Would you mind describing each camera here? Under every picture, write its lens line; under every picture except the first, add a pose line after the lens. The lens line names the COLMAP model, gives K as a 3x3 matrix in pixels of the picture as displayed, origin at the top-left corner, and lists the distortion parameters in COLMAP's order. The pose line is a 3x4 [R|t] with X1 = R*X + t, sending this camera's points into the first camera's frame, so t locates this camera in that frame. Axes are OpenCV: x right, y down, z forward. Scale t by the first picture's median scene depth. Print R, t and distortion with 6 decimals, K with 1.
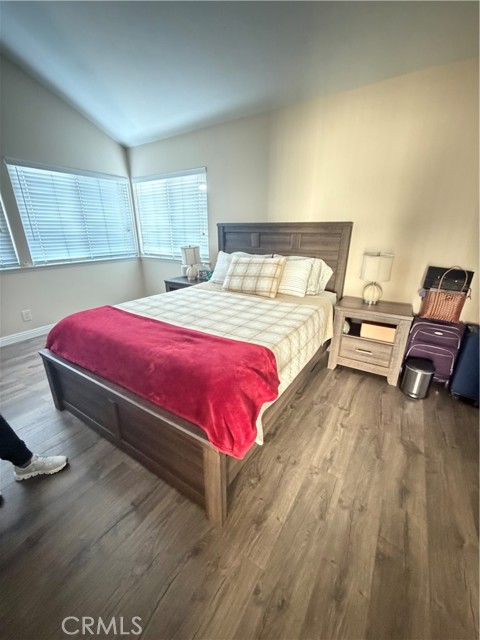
lens RADIAL K [[254.6, 0, 240.0], [0, 254.6, 320.0], [0, 0, 1]] dist [-0.001555, -0.000495]
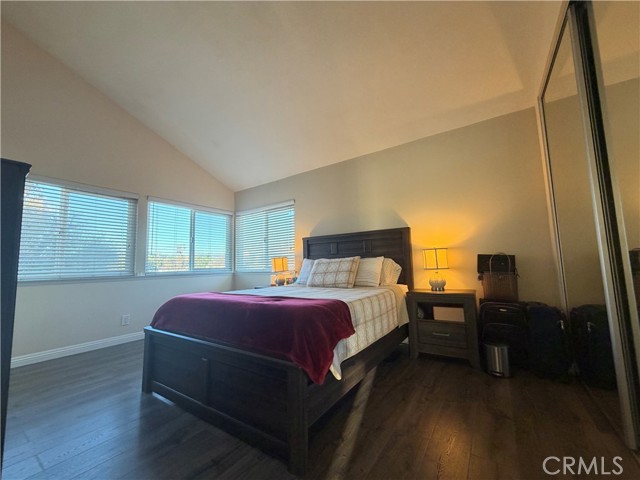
lens RADIAL K [[254.6, 0, 318.4], [0, 254.6, 240.9], [0, 0, 1]] dist [-0.001555, -0.000495]
pose [[0.999309, -0.030149, -0.021733, 0.018701], [0.018017, 0.904435, -0.426231, 0.239124], [0.032507, 0.425545, 0.904353, -0.146010]]
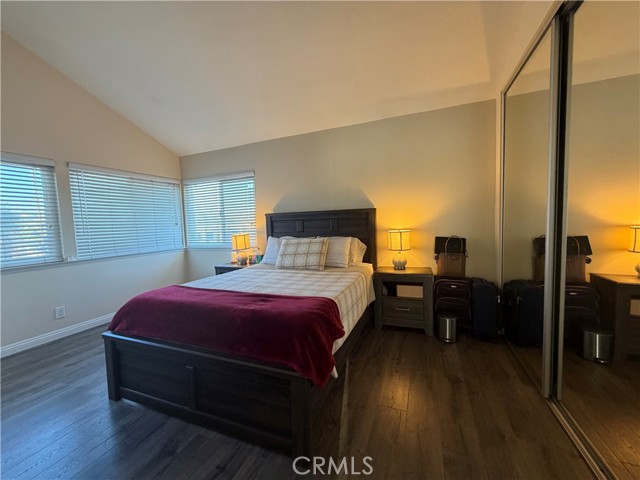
lens RADIAL K [[254.6, 0, 318.4], [0, 254.6, 240.9], [0, 0, 1]] dist [-0.001555, -0.000495]
pose [[0.982188, -0.049331, 0.181309, -0.106477], [0.096883, 0.959724, -0.263711, 0.105154], [-0.160998, 0.276580, 0.947409, -0.163579]]
